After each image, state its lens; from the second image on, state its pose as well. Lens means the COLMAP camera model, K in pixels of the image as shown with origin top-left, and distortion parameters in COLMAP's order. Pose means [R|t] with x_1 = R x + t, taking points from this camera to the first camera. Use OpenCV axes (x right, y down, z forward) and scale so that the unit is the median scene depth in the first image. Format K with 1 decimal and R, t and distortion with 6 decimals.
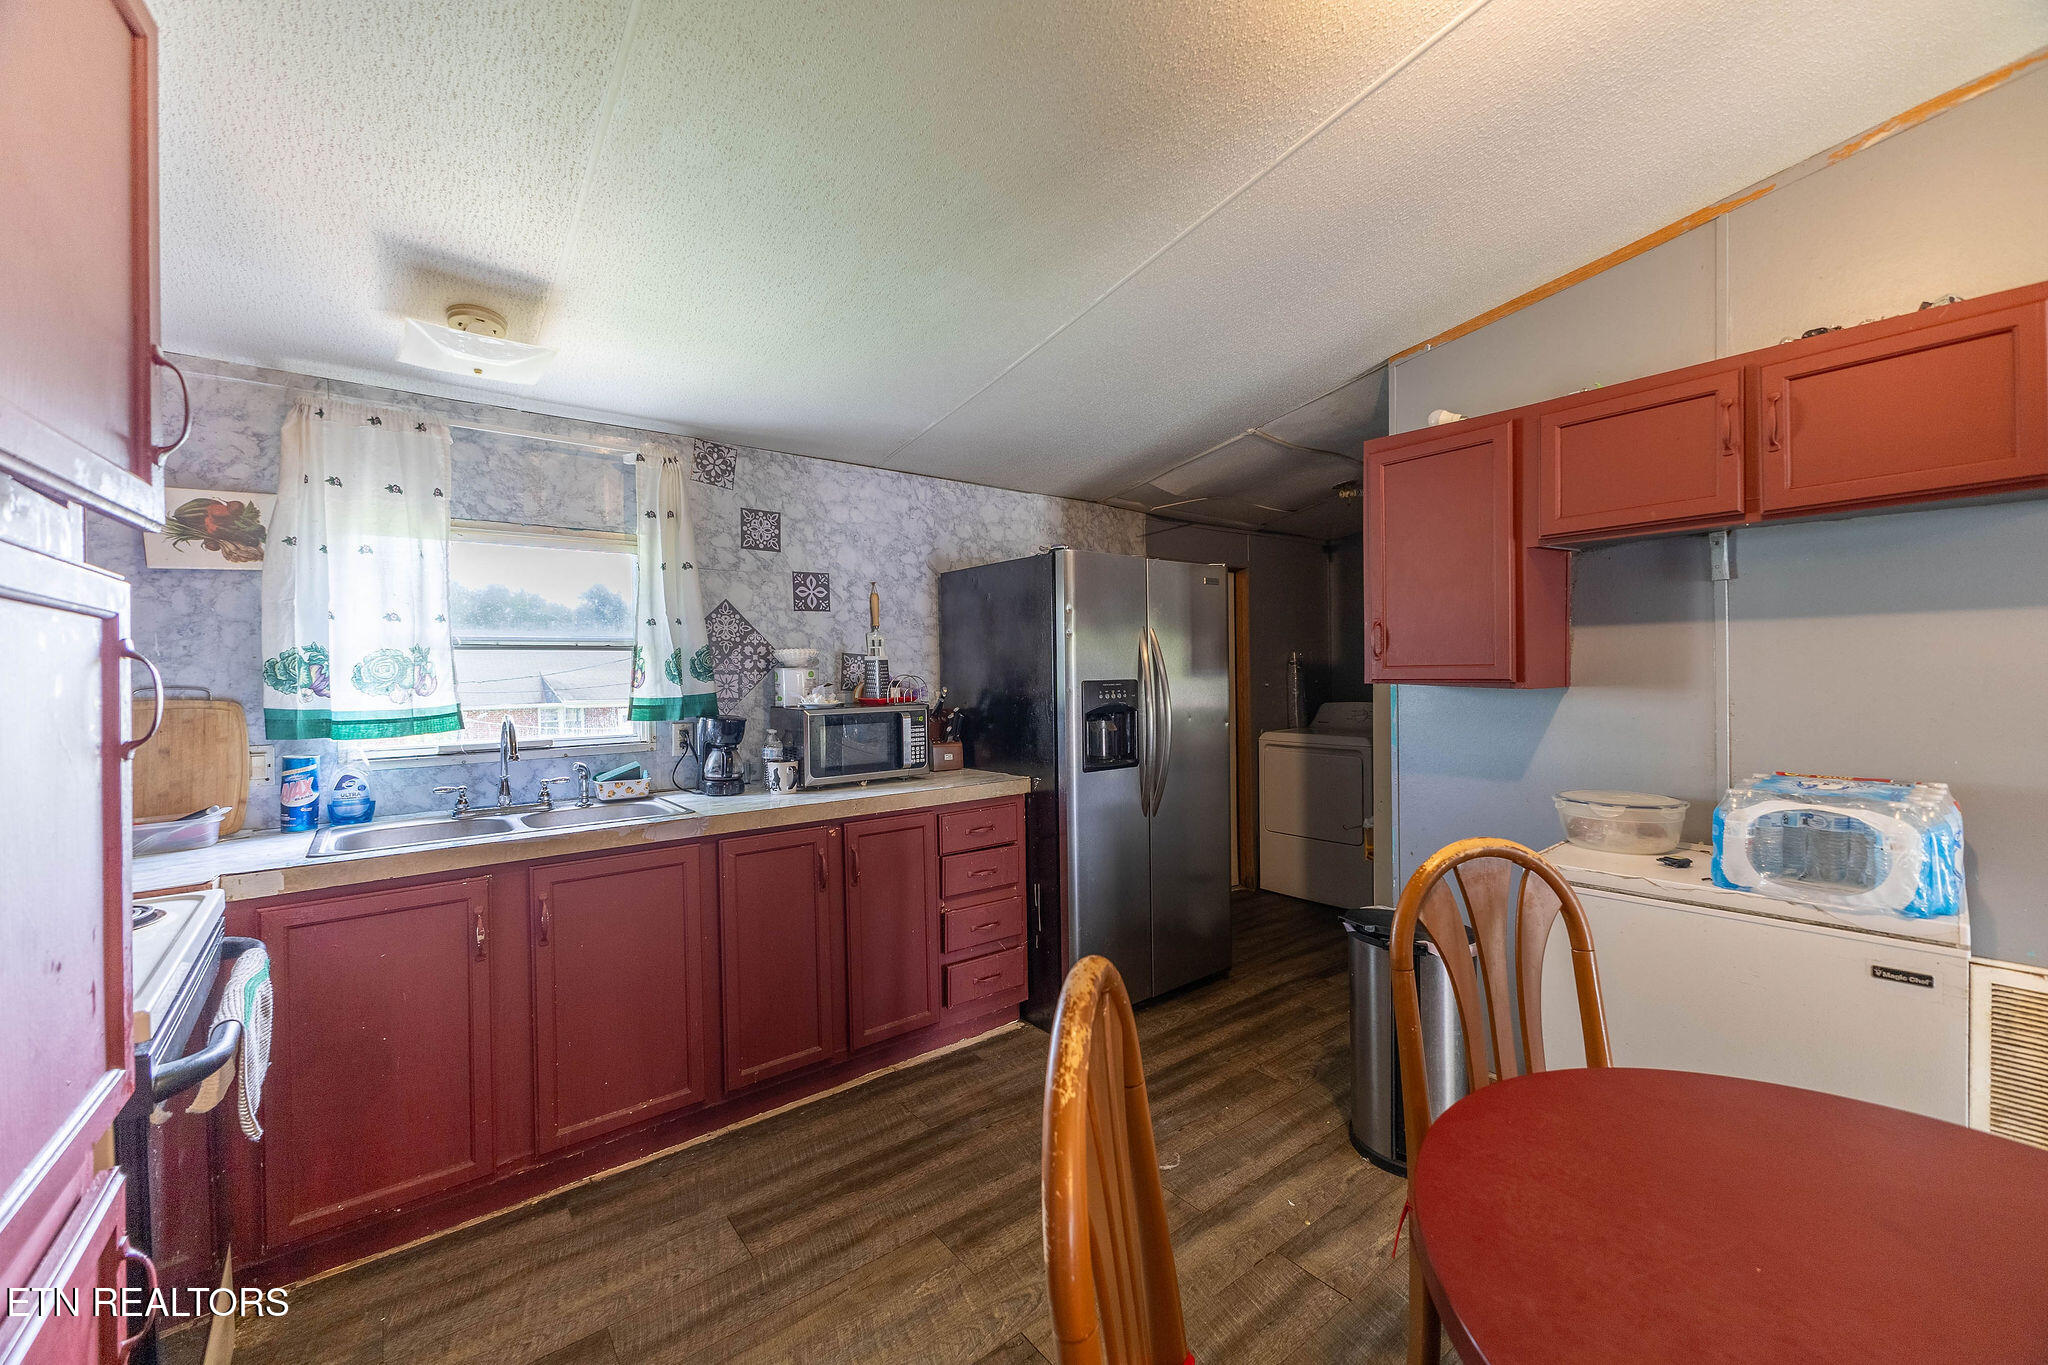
lens RADIAL K [[805.3, 0, 1023.6], [0, 805.3, 678.5], [0, 0, 1]] dist [0.009388, 0.000022]
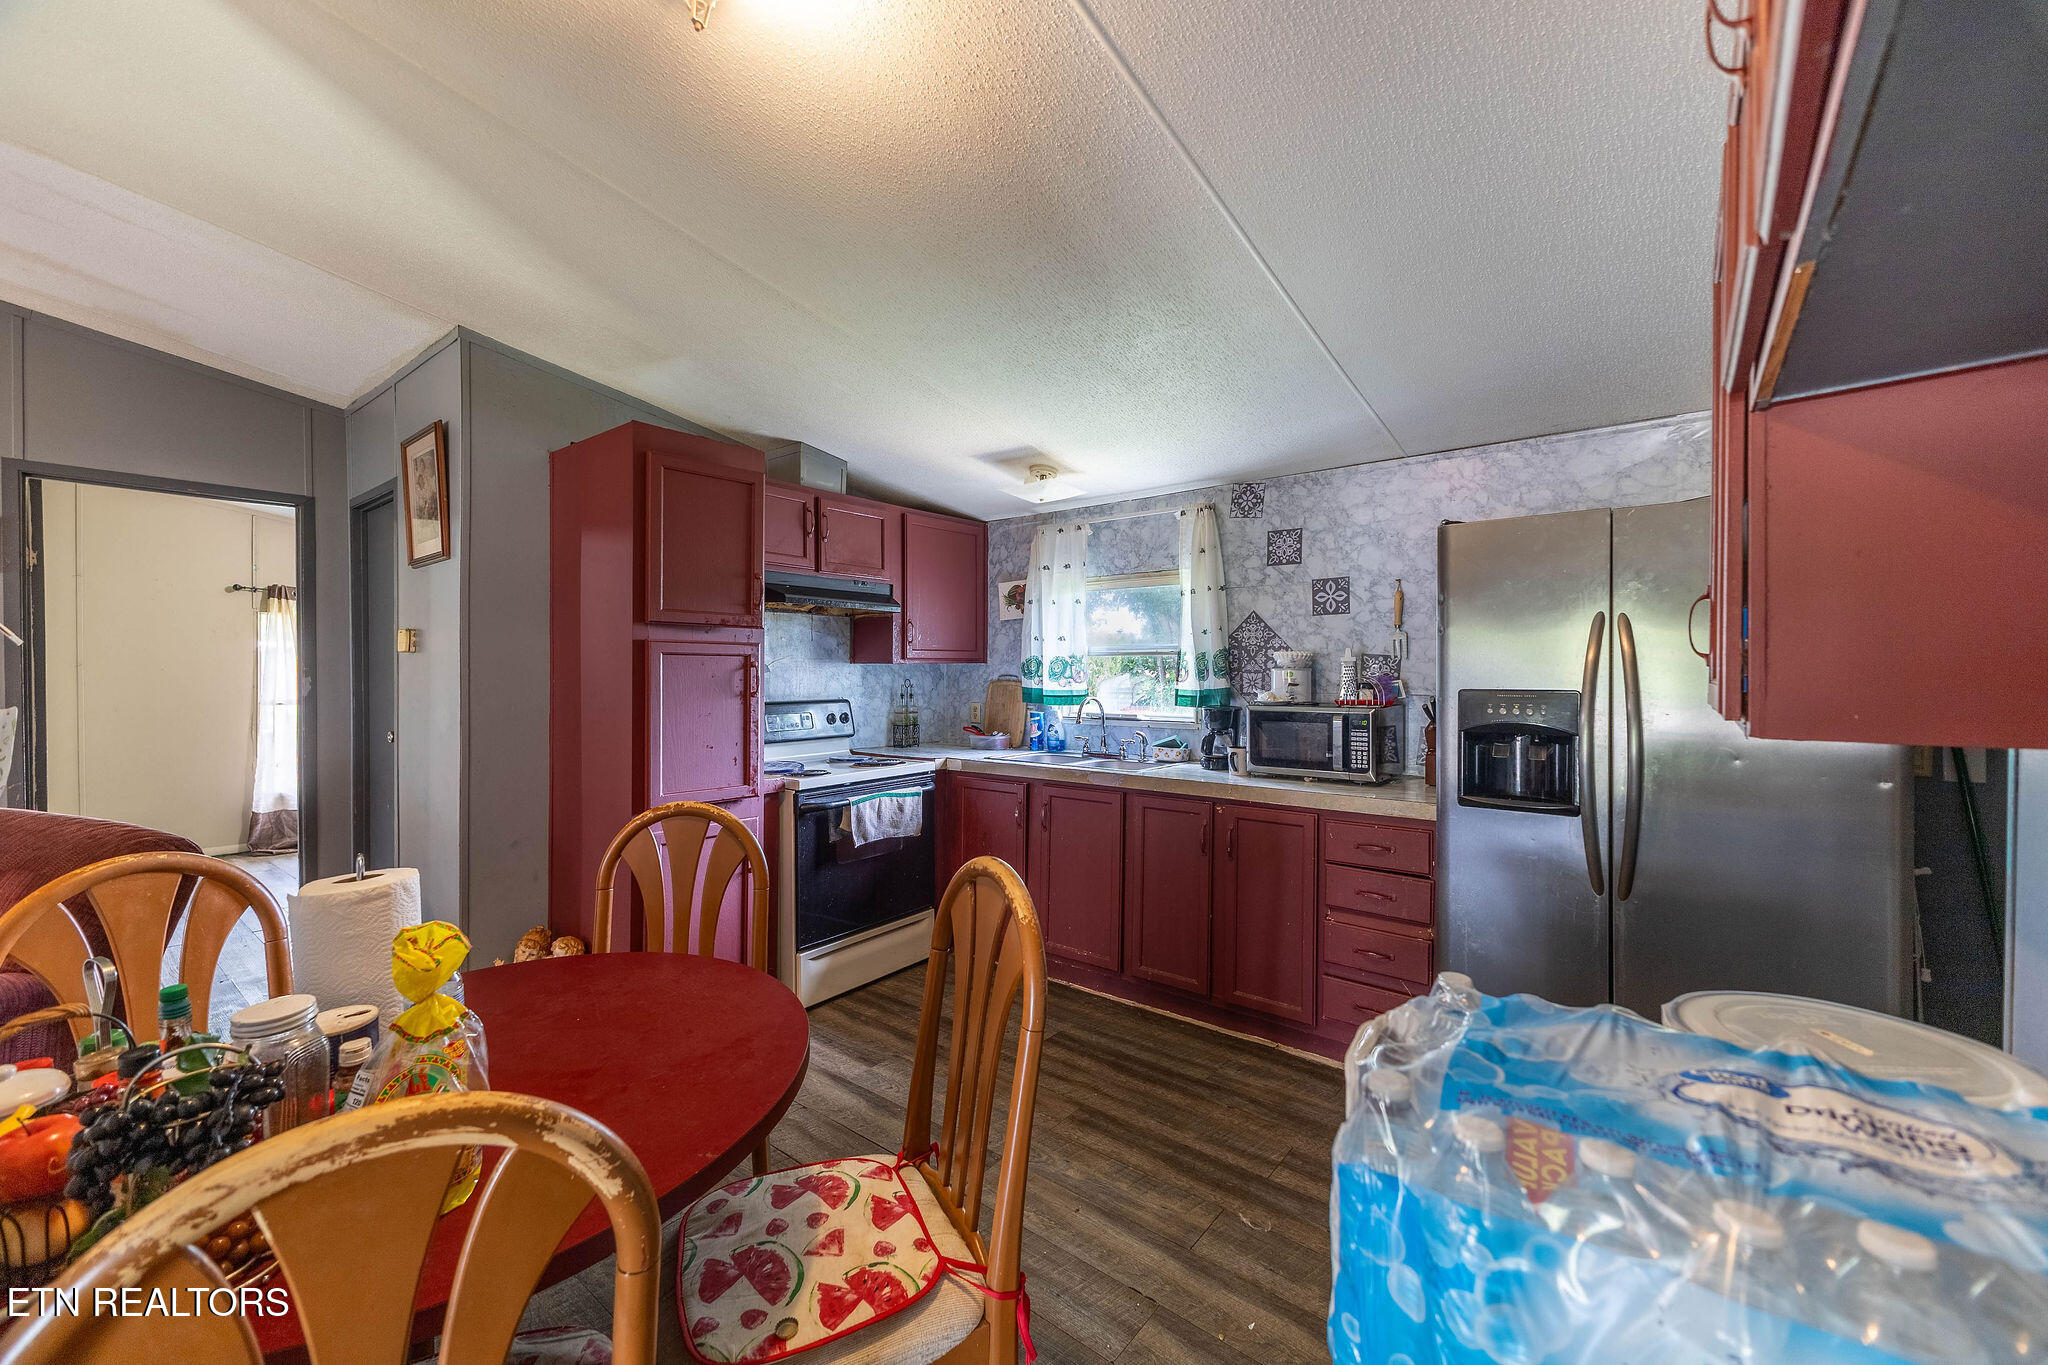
lens RADIAL K [[805.3, 0, 1023.6], [0, 805.3, 678.5], [0, 0, 1]] dist [0.009388, 0.000022]
pose [[0.228606, 0.022709, -0.973254, 0.732184], [-0.012123, 0.999717, 0.020479, -0.018012], [0.973444, 0.007117, 0.228816, 0.396372]]
